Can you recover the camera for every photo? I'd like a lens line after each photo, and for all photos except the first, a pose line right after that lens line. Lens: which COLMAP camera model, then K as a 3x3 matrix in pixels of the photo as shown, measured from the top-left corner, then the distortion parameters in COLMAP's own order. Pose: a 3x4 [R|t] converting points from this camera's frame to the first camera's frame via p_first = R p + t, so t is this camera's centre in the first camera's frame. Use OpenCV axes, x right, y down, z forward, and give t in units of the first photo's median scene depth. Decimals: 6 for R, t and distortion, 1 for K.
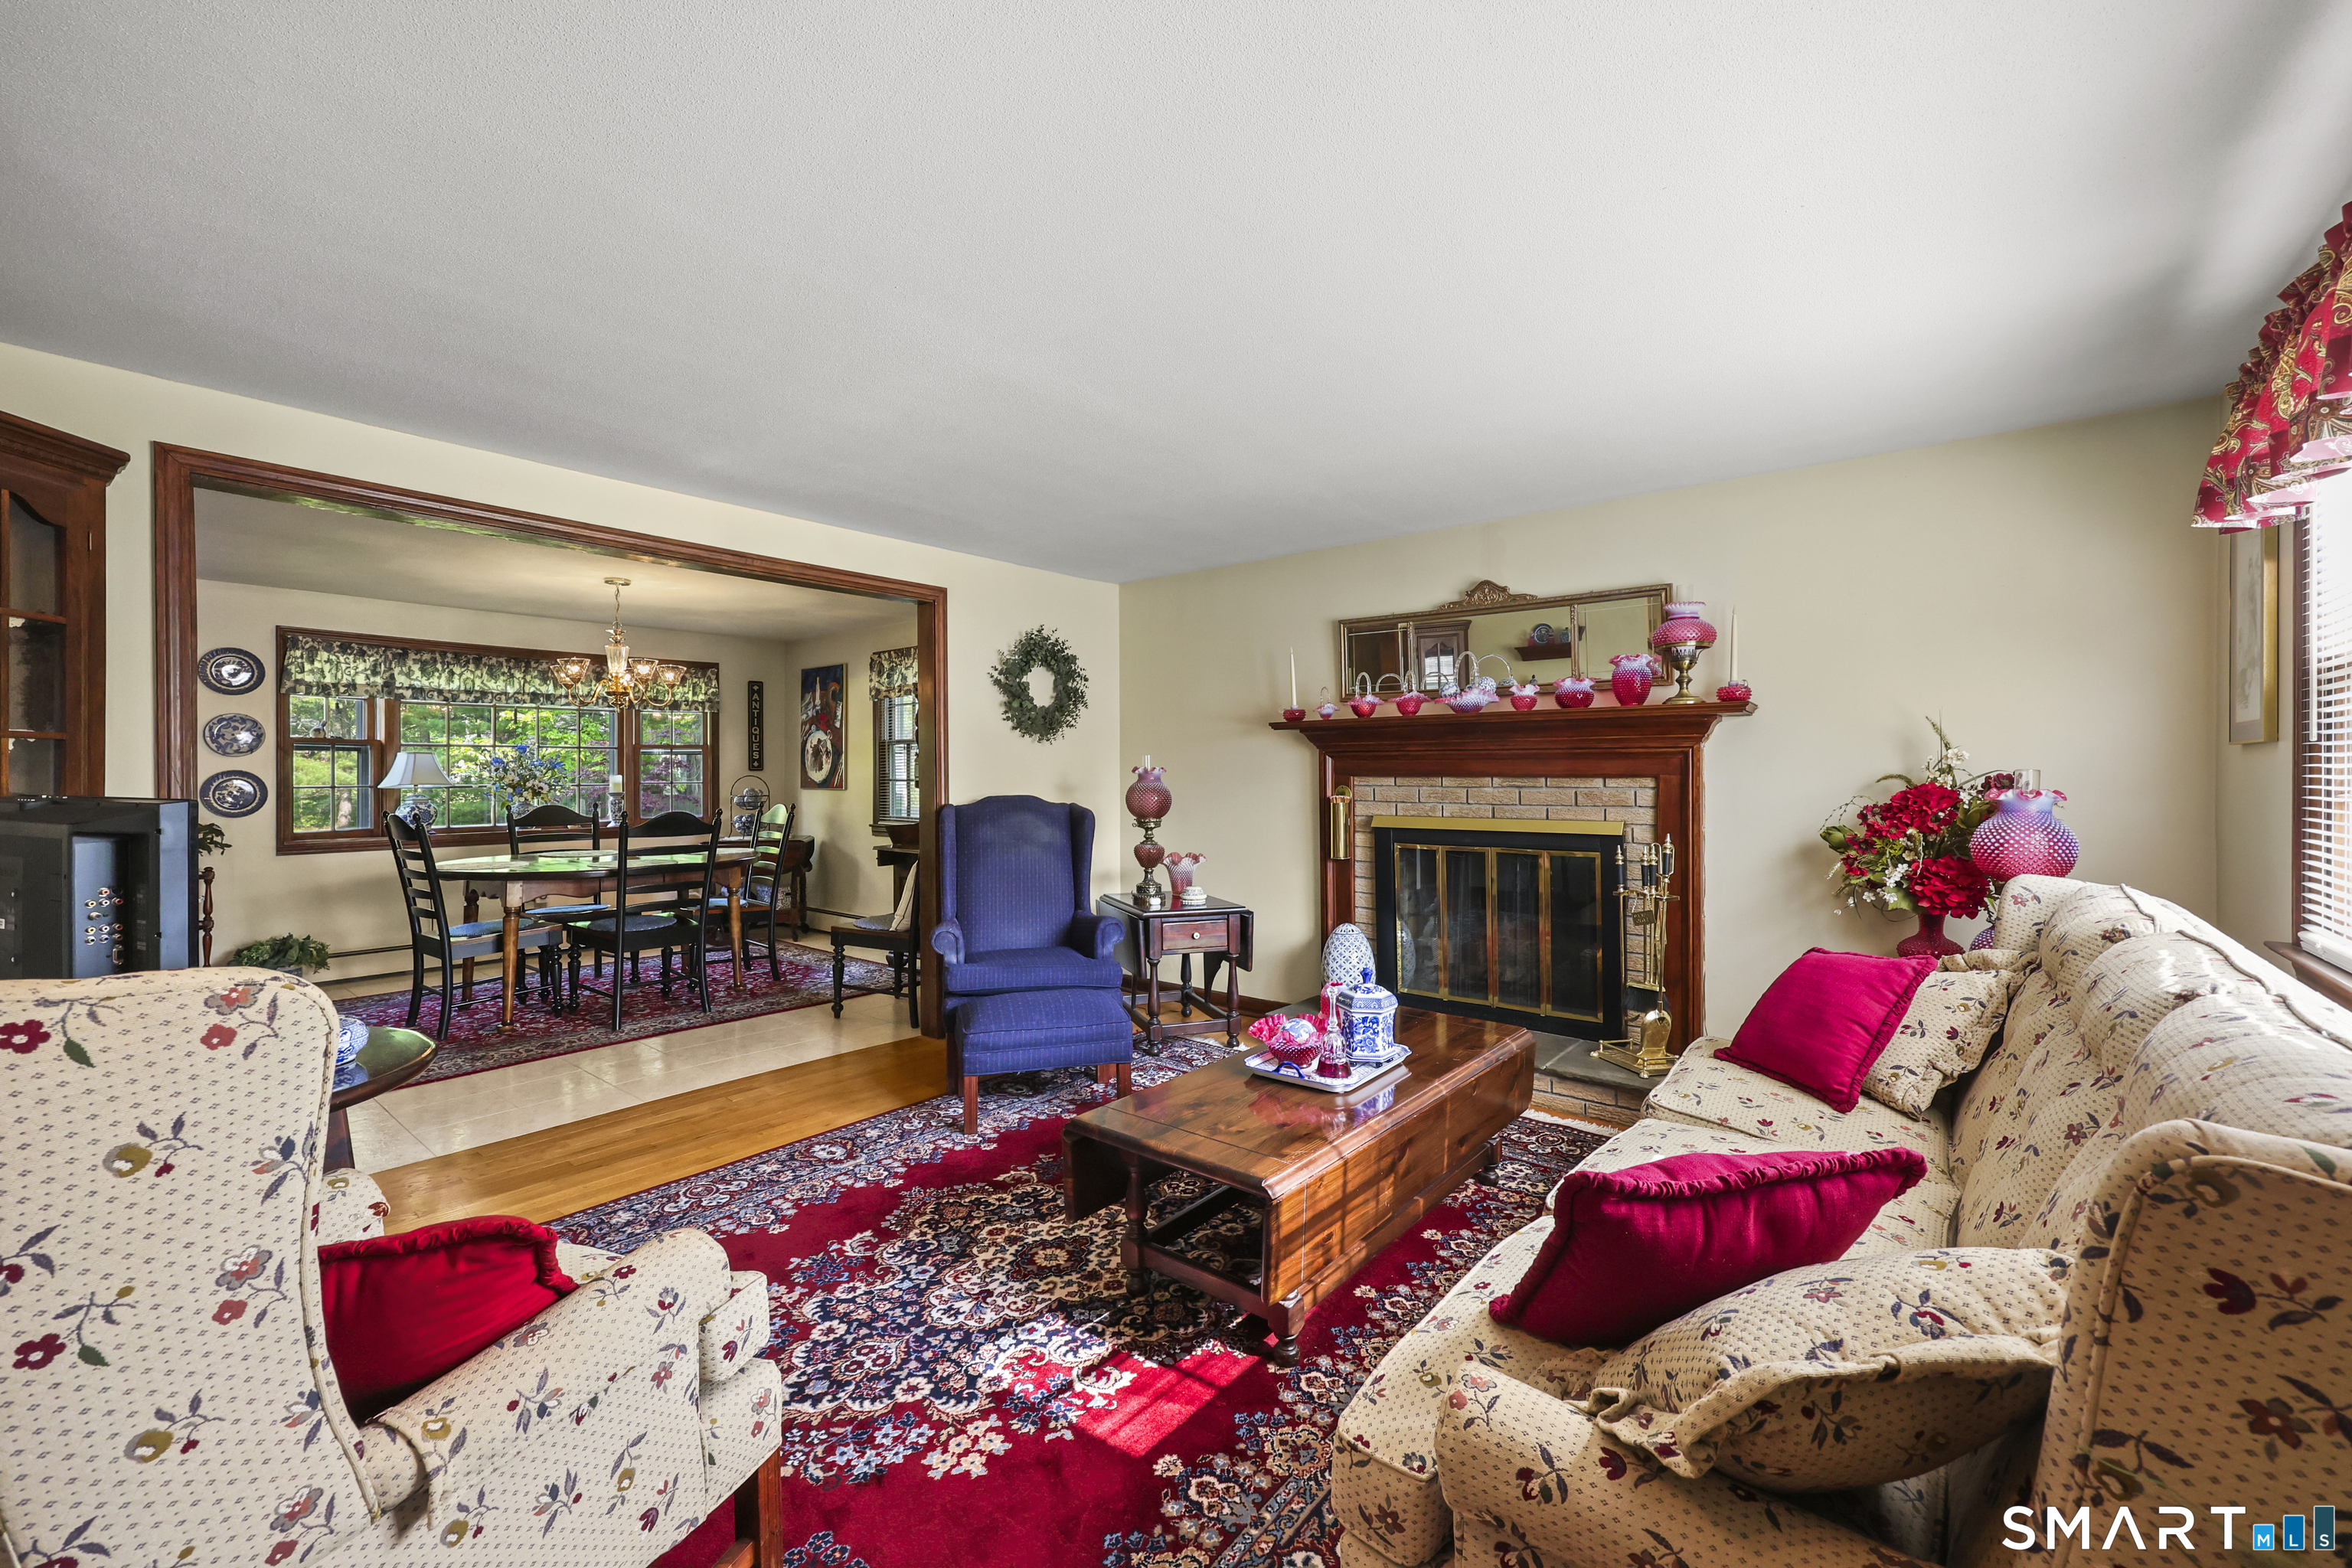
lens RADIAL K [[951.0, 0, 1181.3], [0, 951.0, 776.9], [0, 0, 1]] dist [-0.000050, 0.000034]
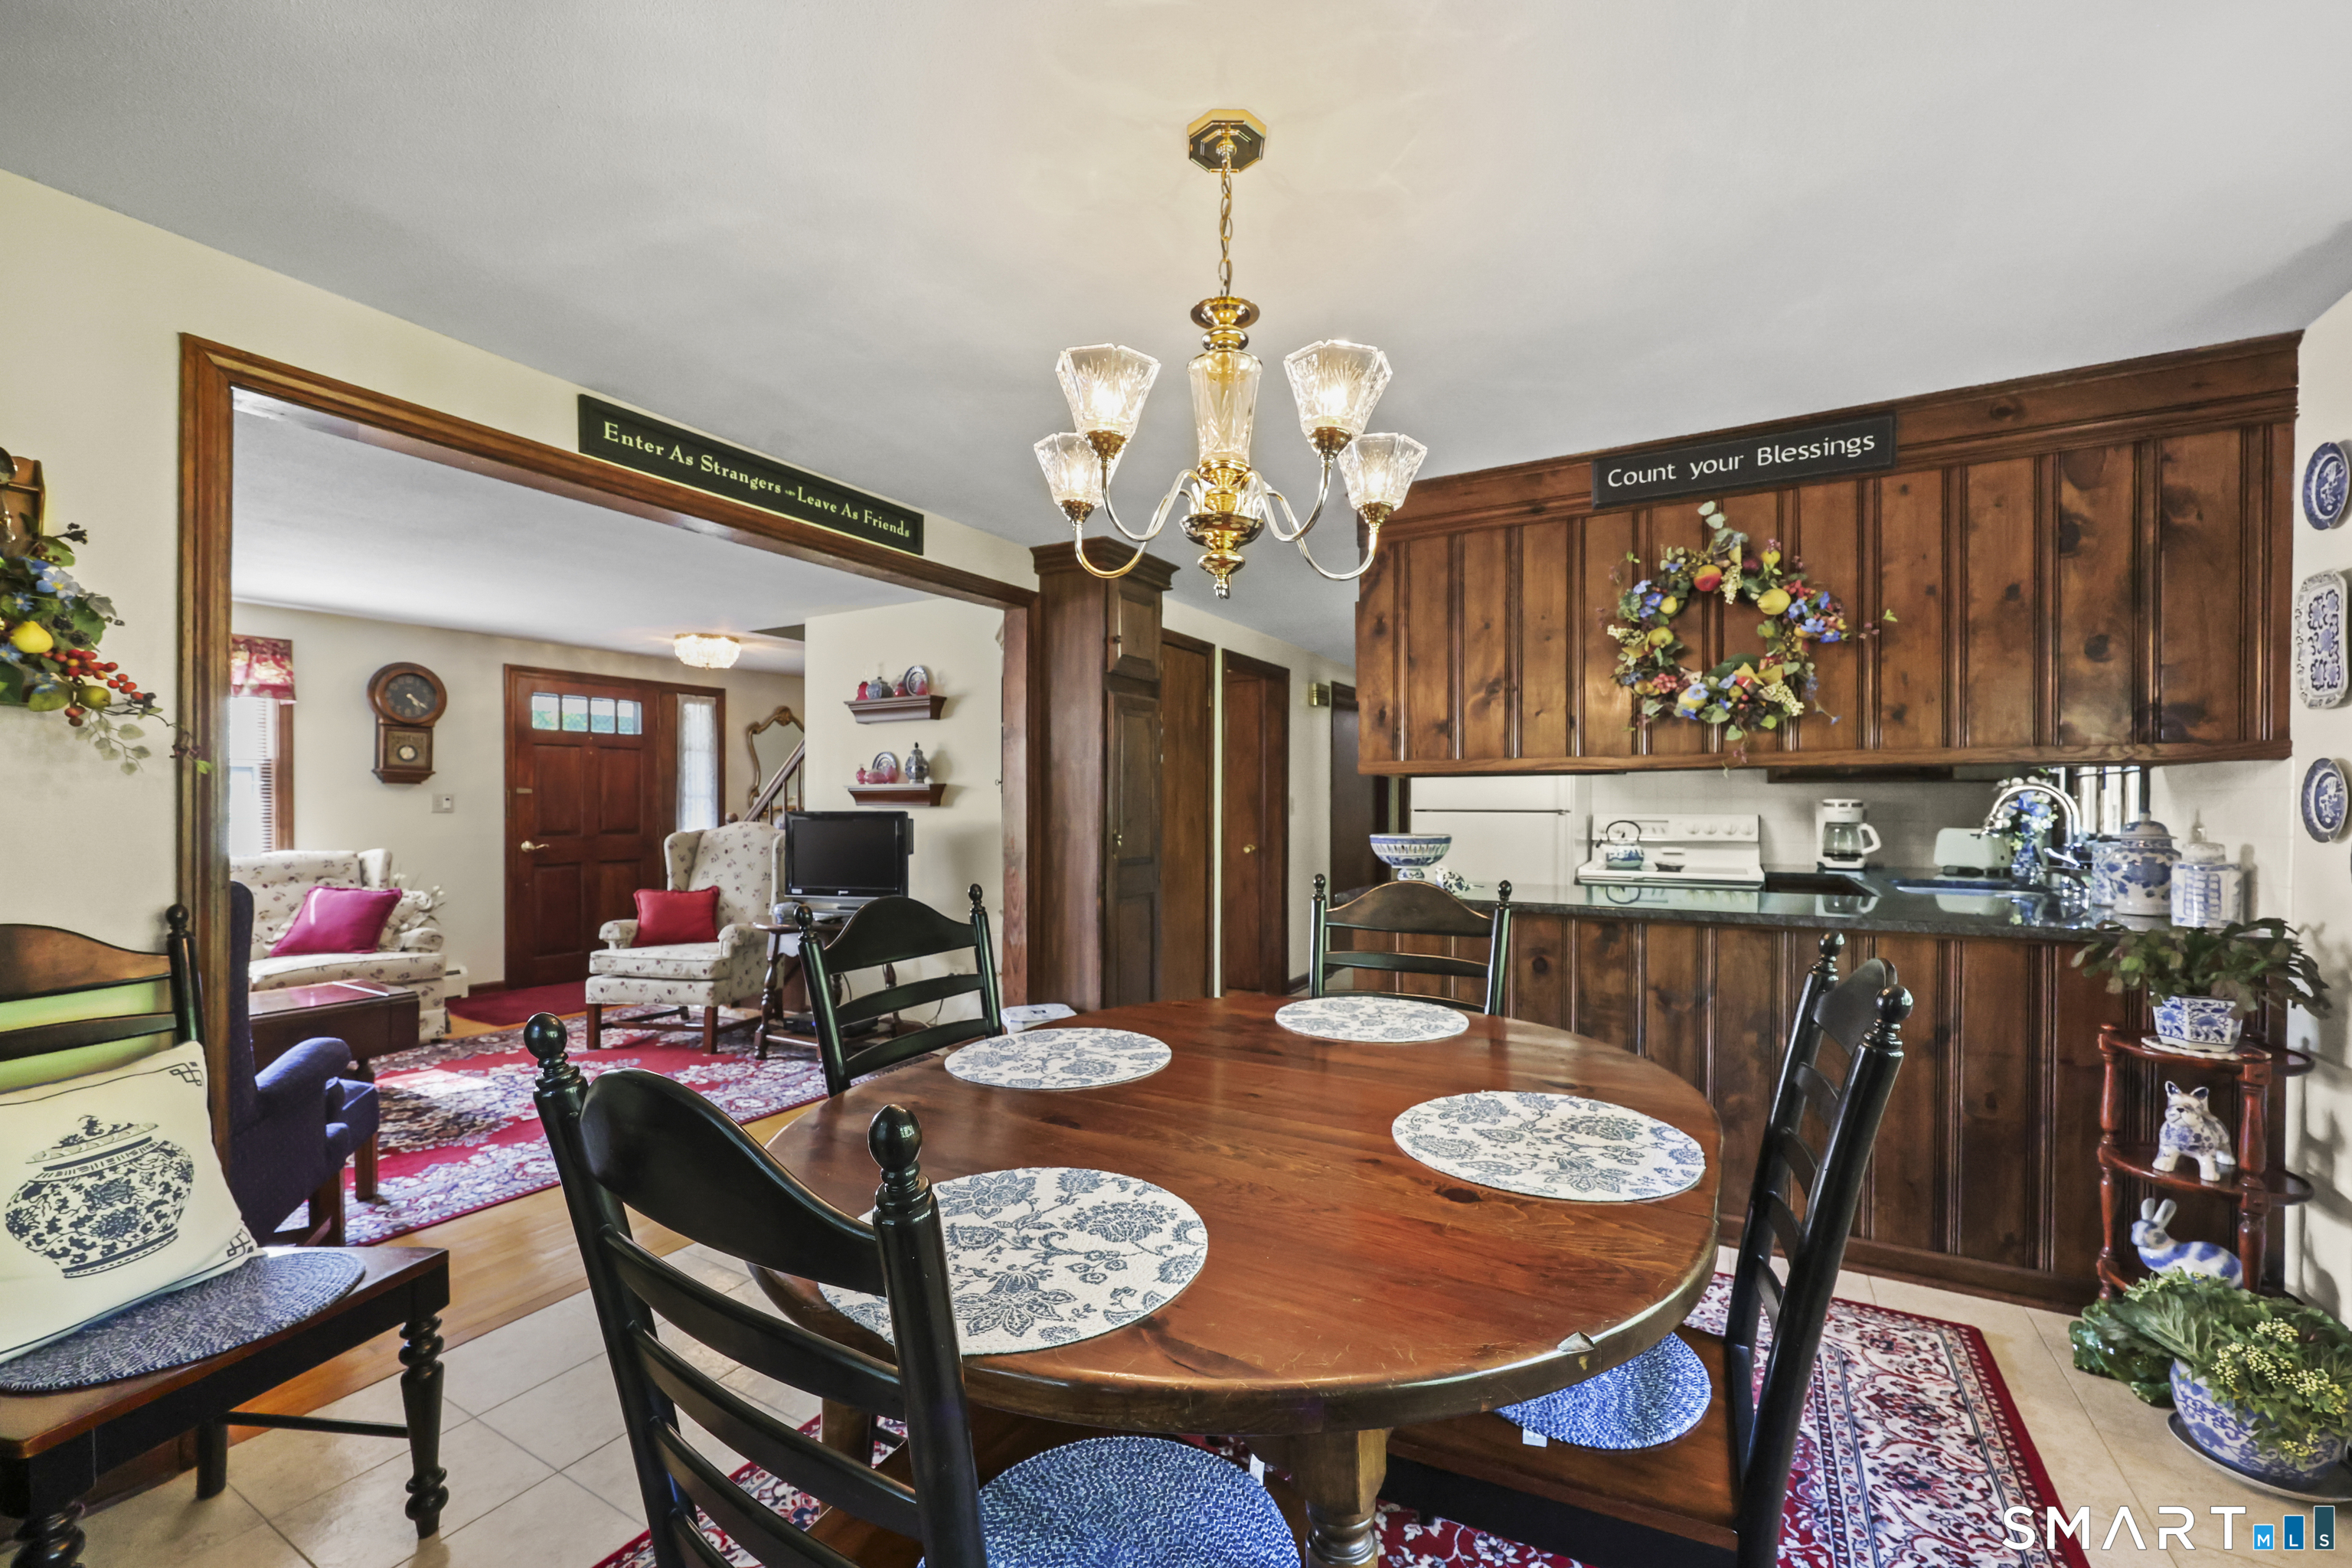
lens RADIAL K [[964.1, 0, 1183.6], [0, 964.1, 805.1], [0, 0, 1]] dist [0.000485, 0.000109]
pose [[-0.986471, -0.000118, -0.163936, -0.515989], [-0.001231, 0.999977, 0.006683, -0.005816], [0.163931, 0.006794, -0.986448, 1.248328]]
